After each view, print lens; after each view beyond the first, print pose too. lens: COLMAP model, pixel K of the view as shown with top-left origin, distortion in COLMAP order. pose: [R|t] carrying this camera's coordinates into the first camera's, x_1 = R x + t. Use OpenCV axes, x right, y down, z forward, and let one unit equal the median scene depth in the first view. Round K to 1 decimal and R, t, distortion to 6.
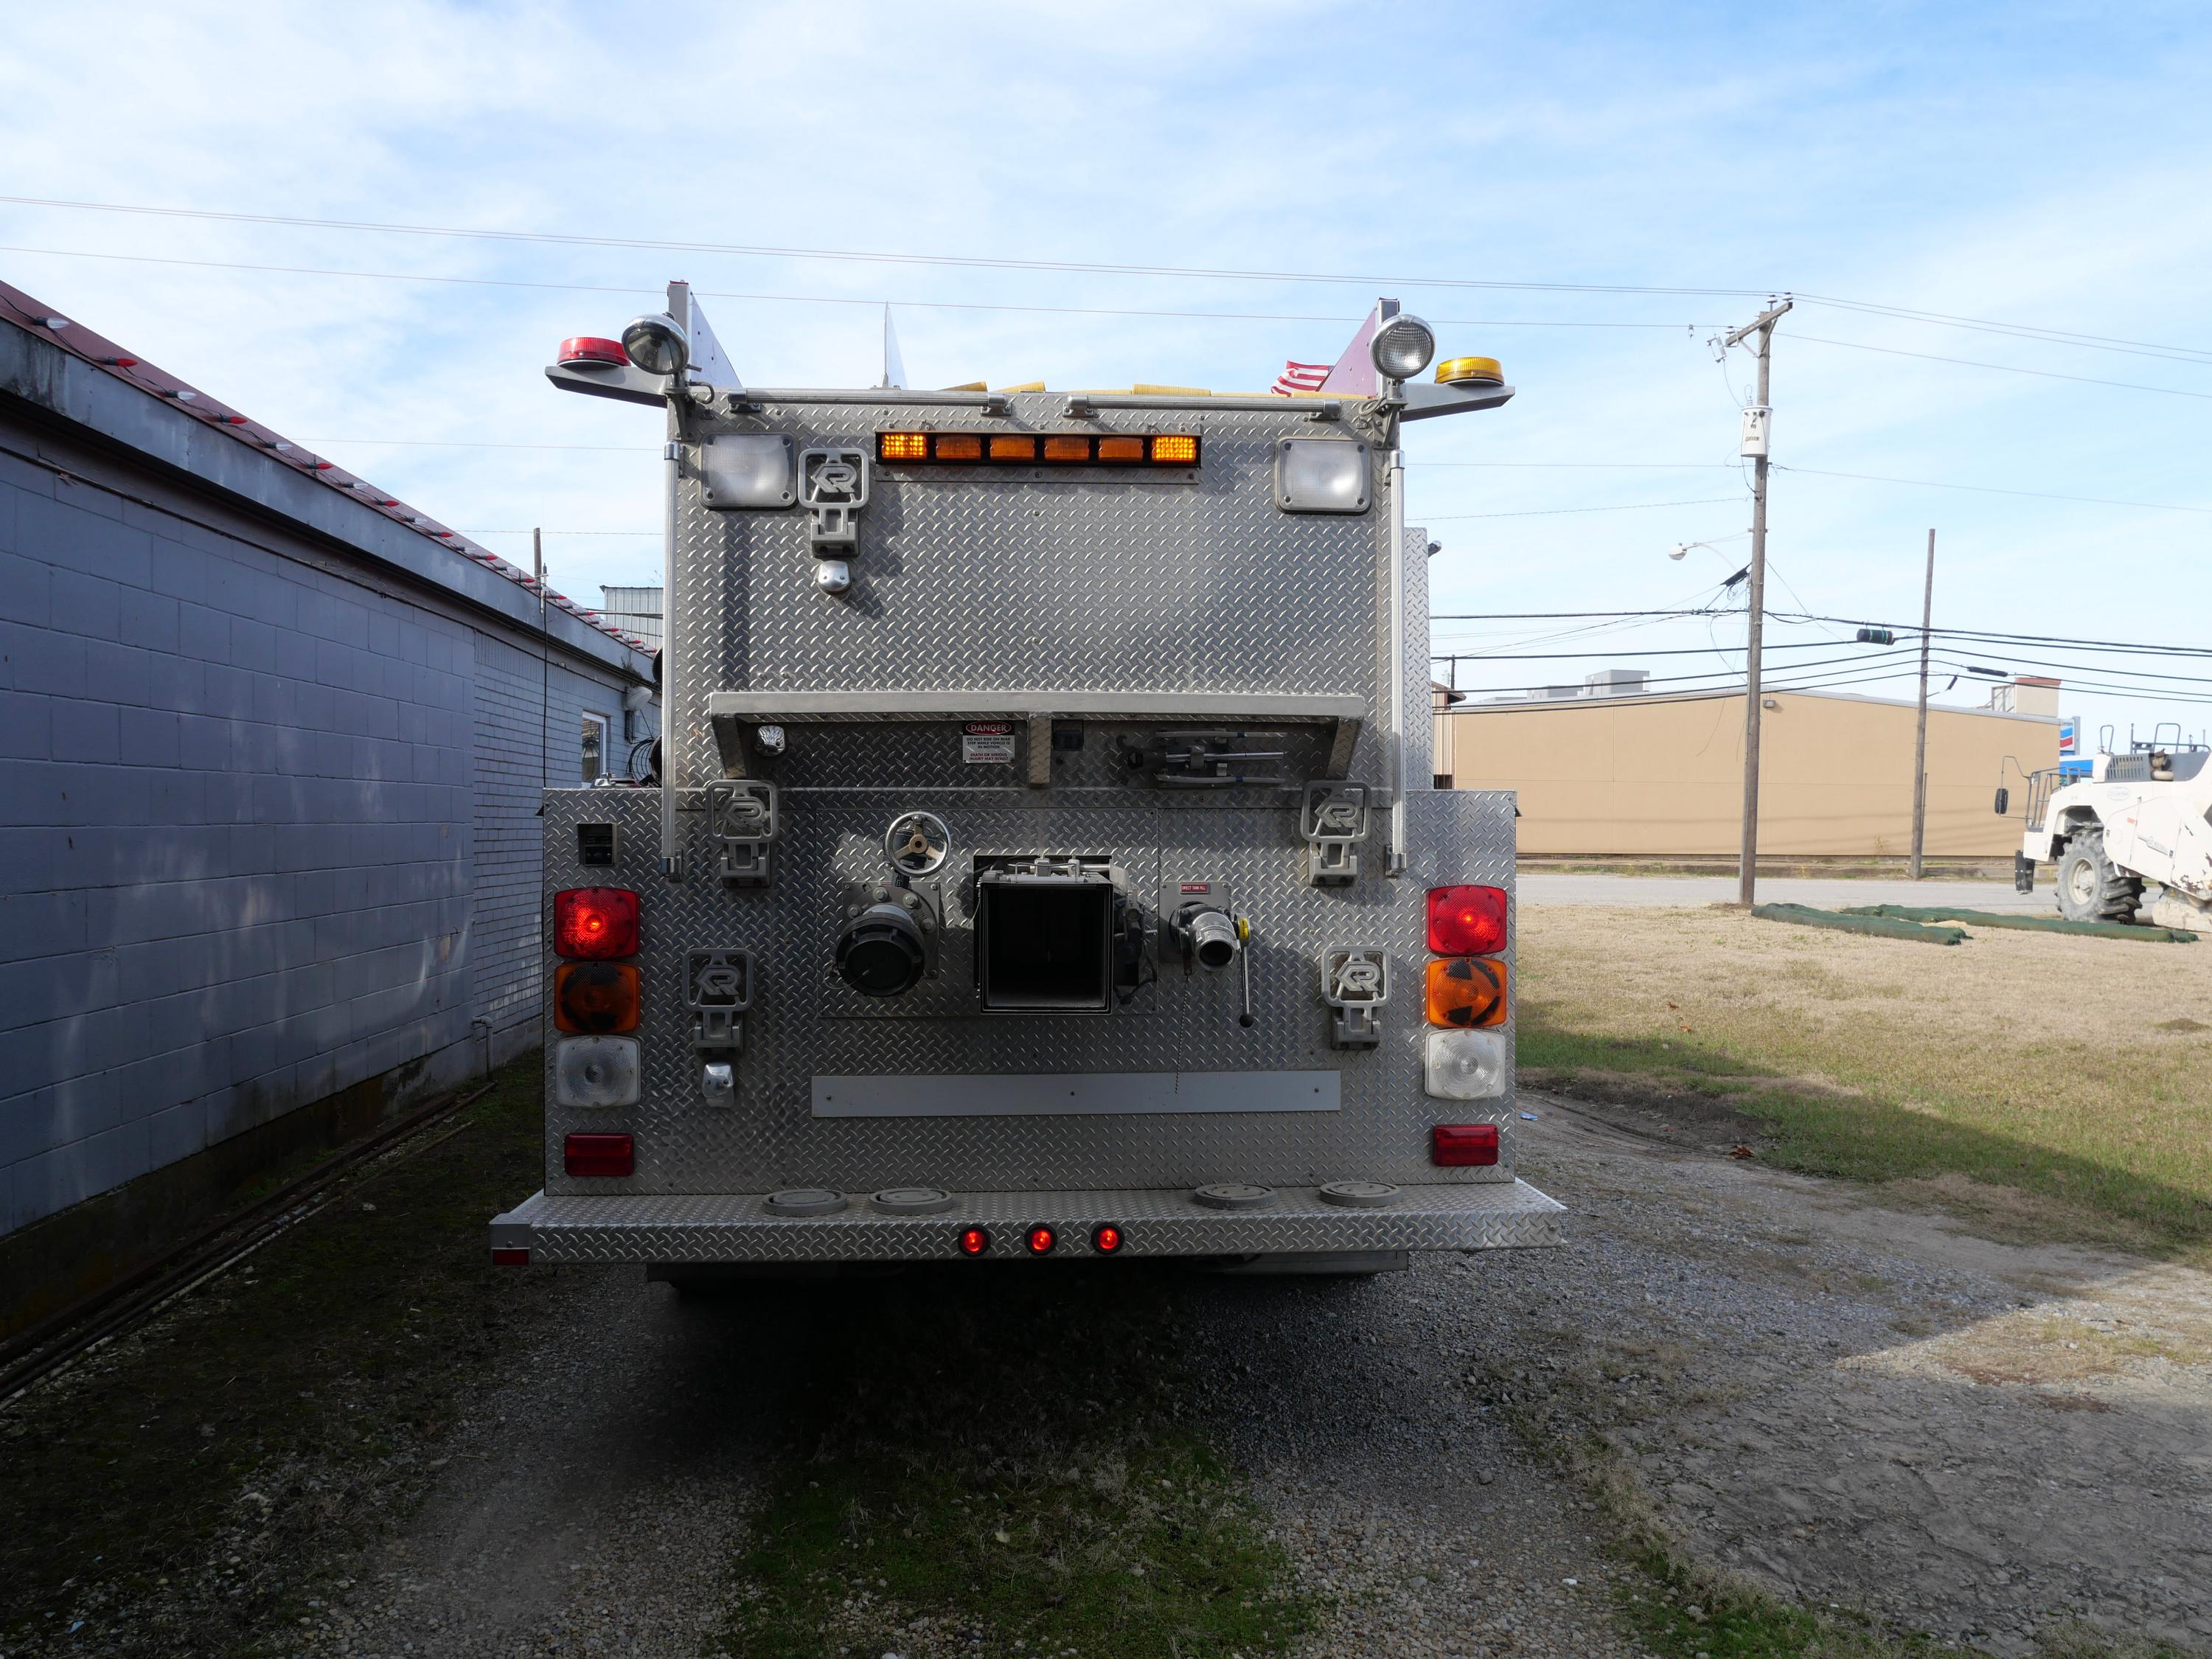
lens RADIAL K [[1609.0, 0, 1098.8], [0, 1609.0, 837.6], [0, 0, 1]] dist [-0.074861, 0.034886]
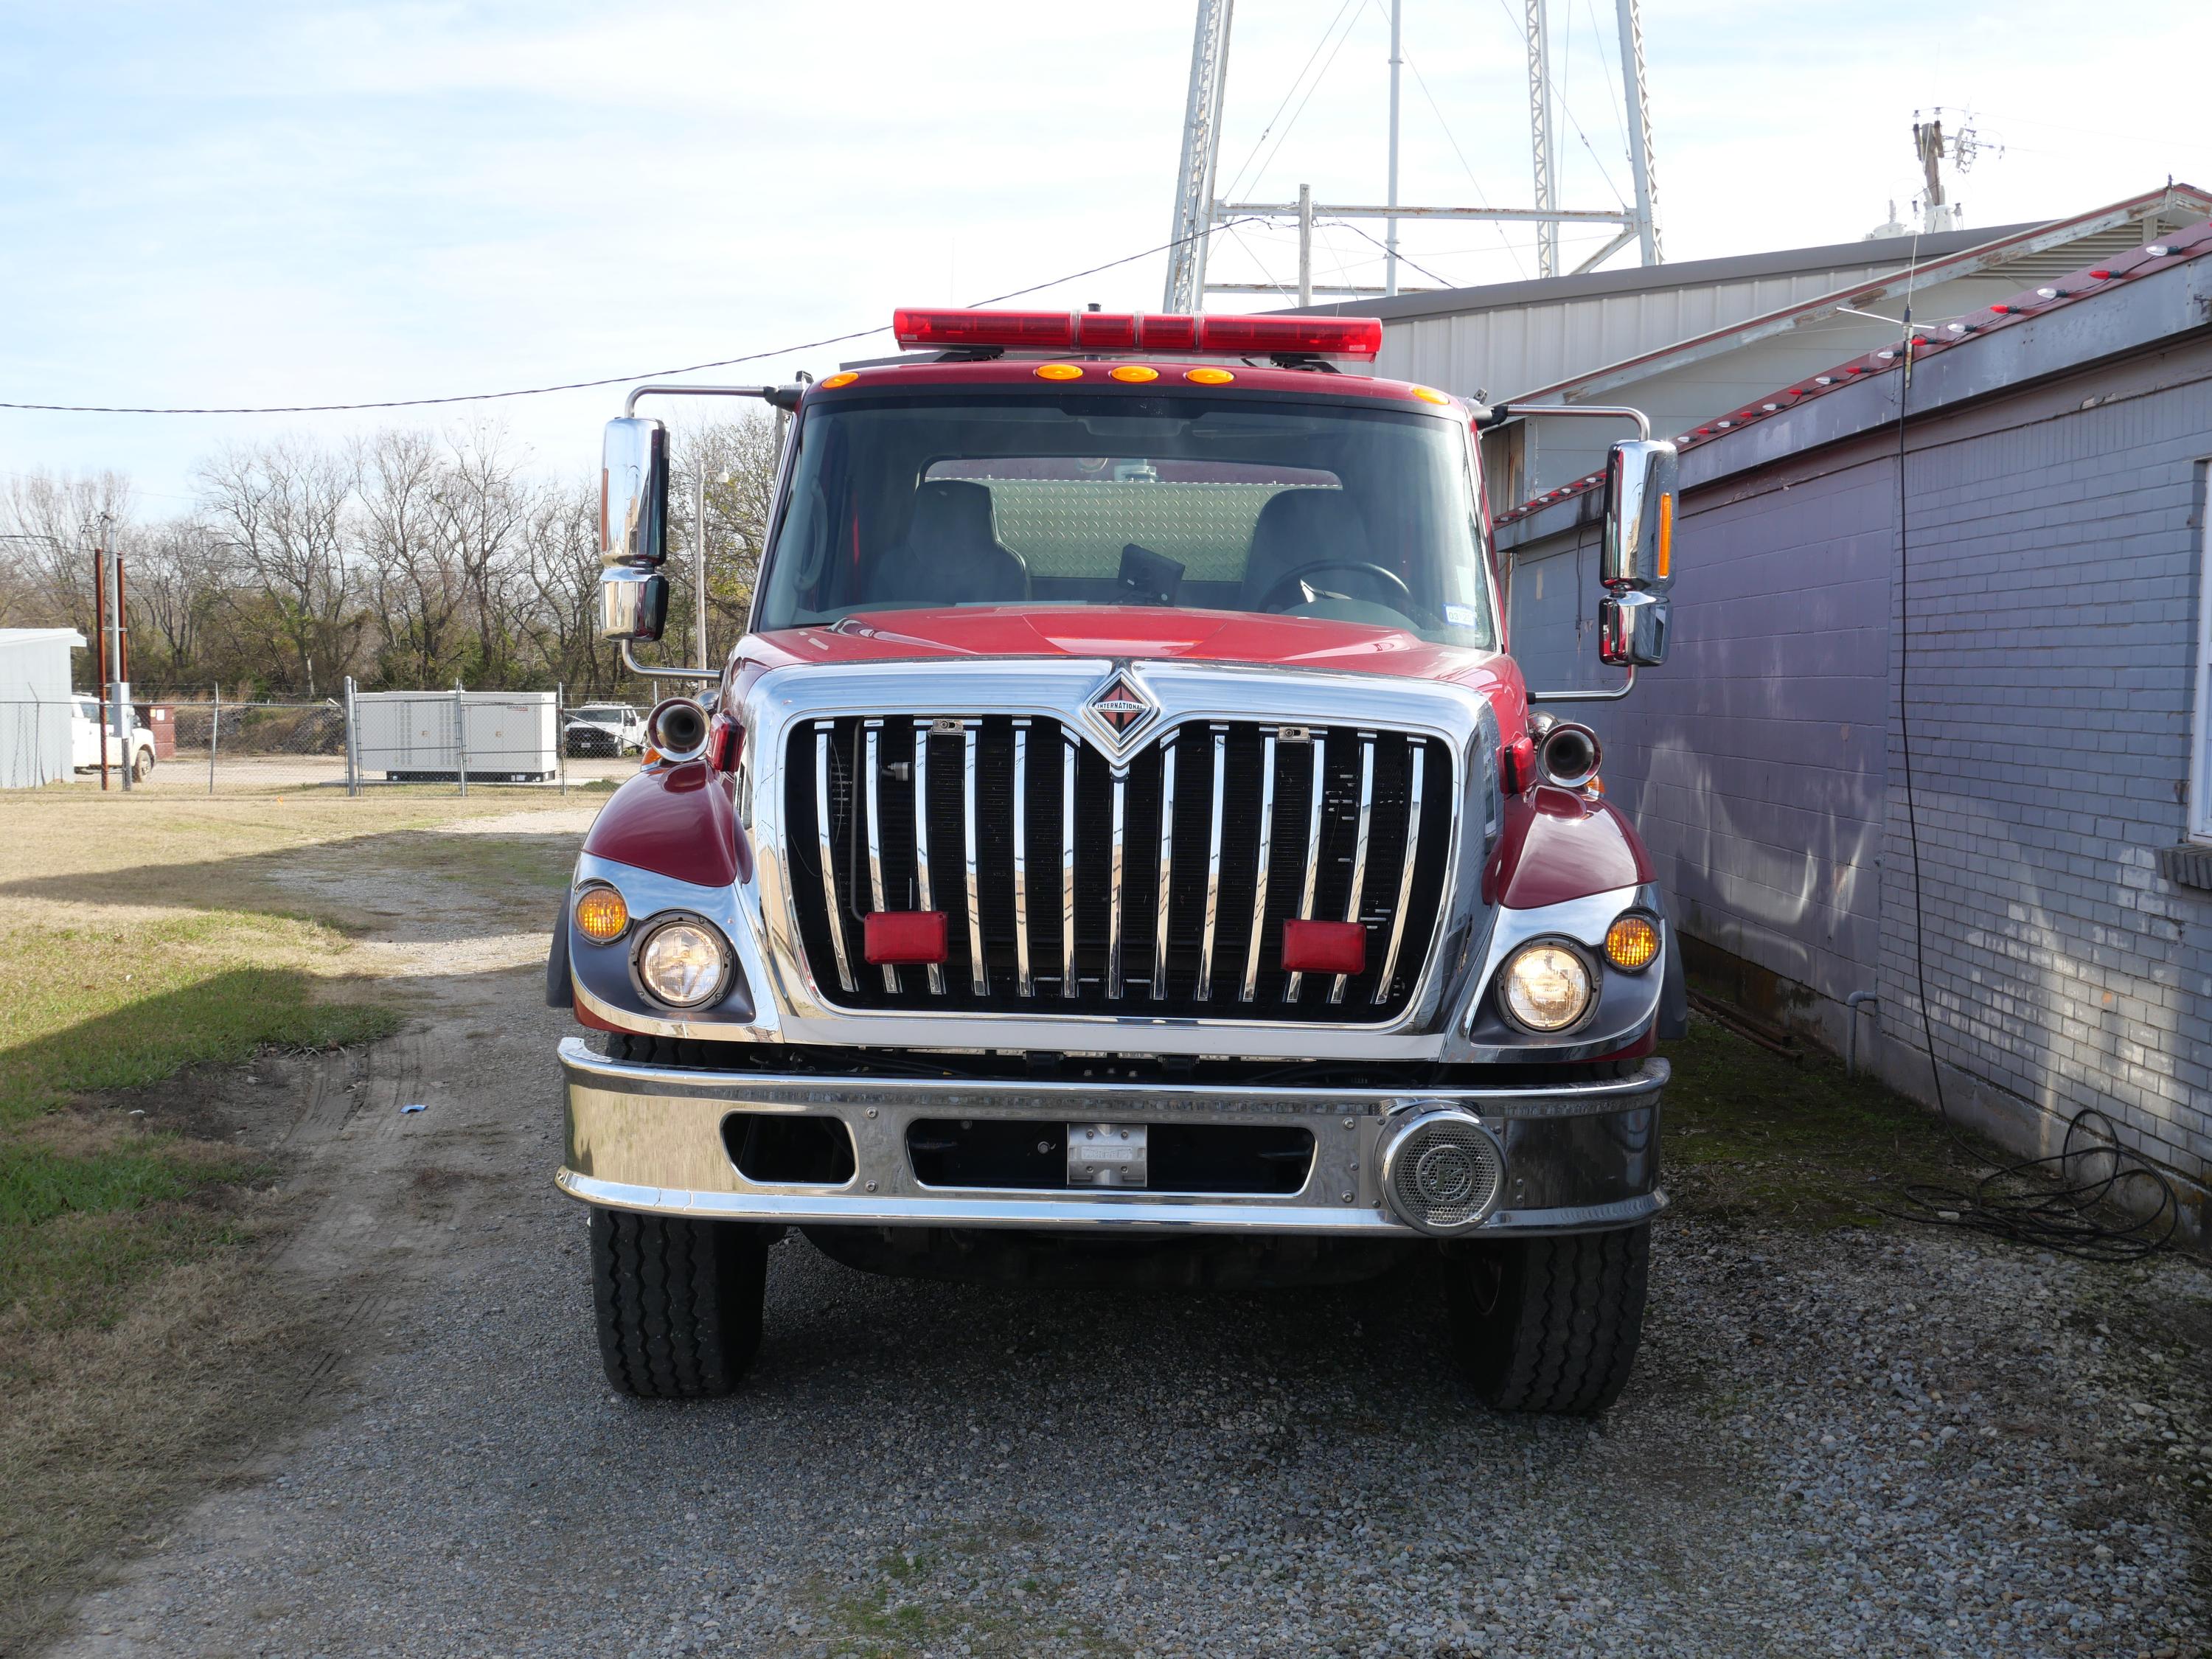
lens RADIAL K [[1683.2, 0, 1105.2], [0, 1683.2, 820.1], [0, 0, 1]] dist [-0.001798, -0.001369]
pose [[-0.998217, -0.024543, 0.054419, -0.163397], [-0.020554, 0.997142, 0.072695, -0.022081], [-0.056047, 0.071447, -0.995868, 3.085158]]
